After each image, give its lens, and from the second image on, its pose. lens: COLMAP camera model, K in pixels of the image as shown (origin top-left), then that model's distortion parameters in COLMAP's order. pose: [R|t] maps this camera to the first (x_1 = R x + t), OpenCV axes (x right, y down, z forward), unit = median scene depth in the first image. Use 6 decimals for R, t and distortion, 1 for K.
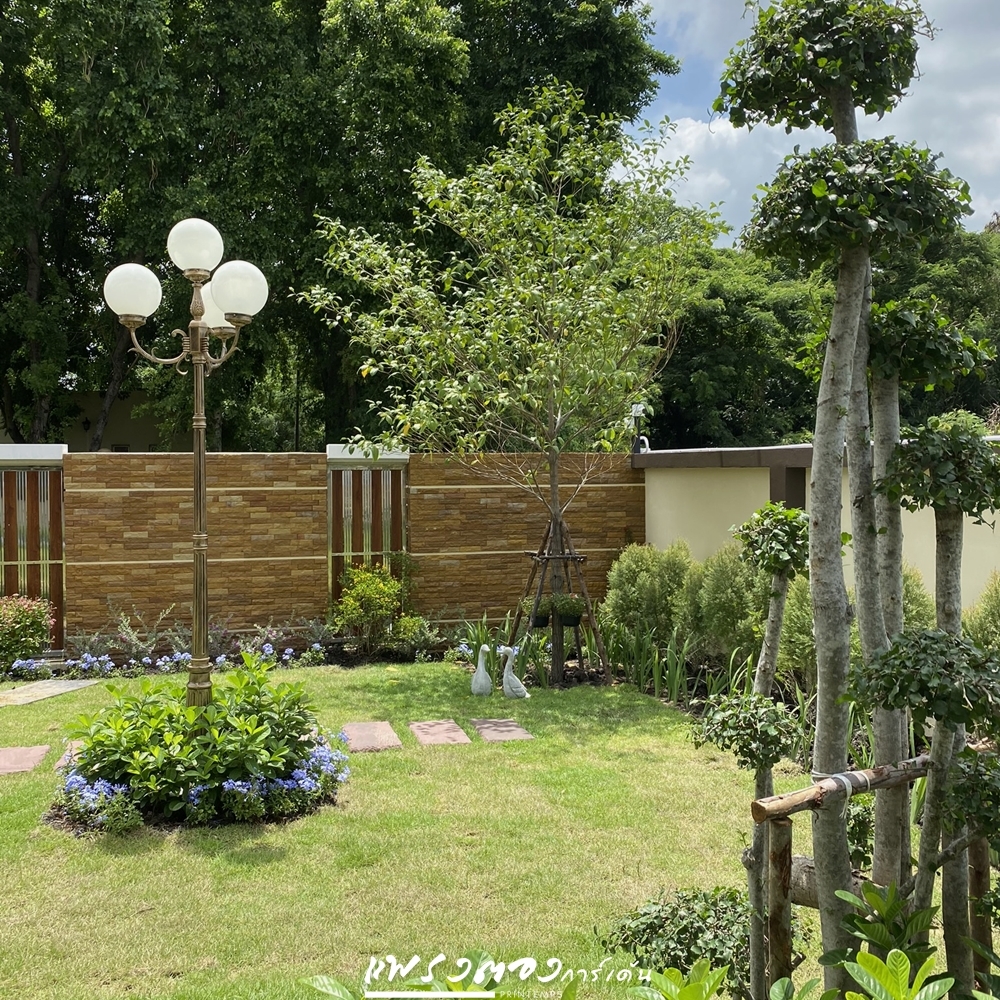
lens RADIAL K [[1045.2, 0, 500.3], [0, 1045.2, 497.2], [0, 0, 1]] dist [-0.008737, 0.000000]
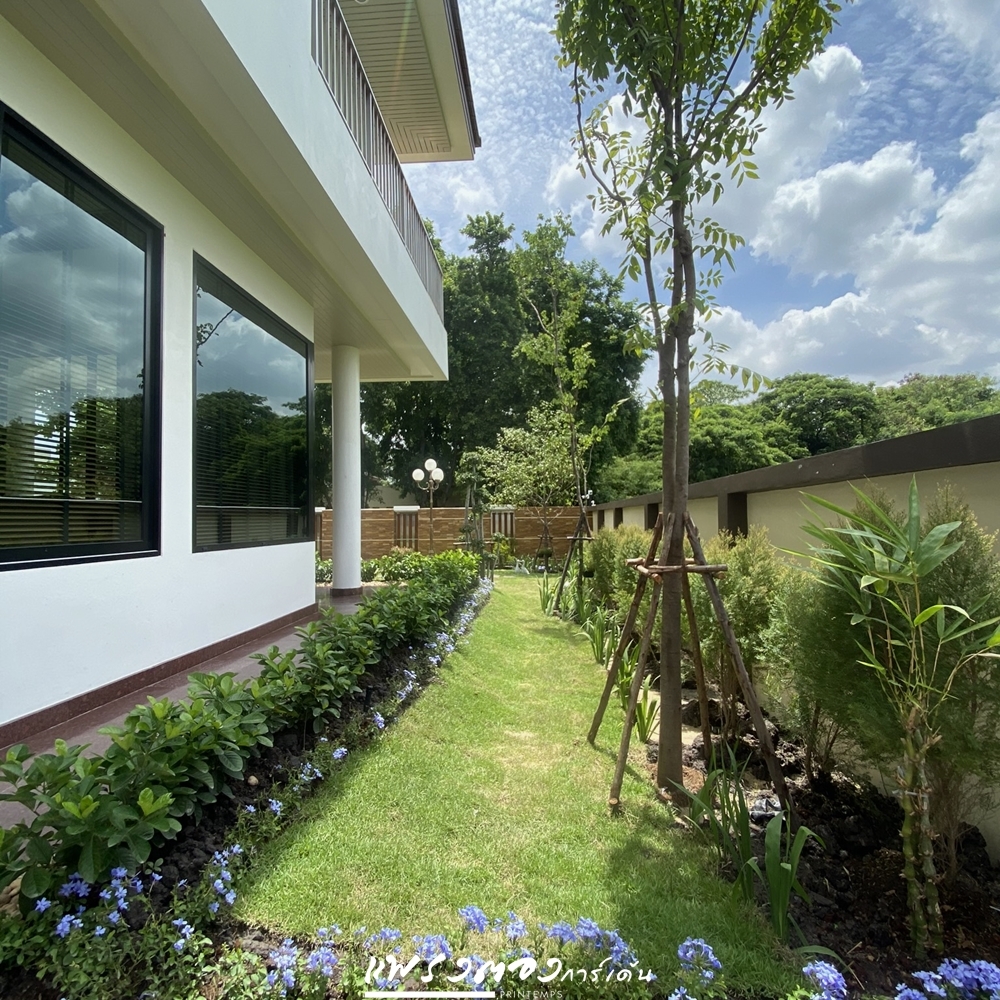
lens RADIAL K [[540.5, 0, 503.1], [0, 540.5, 519.5], [0, 0, 1]] dist [0.000606, 0.000062]
pose [[0.955292, -0.003646, -0.295641, 0.381907], [-0.002638, 0.999779, -0.020854, 0.031272], [0.295652, 0.020702, 0.955072, -0.639708]]
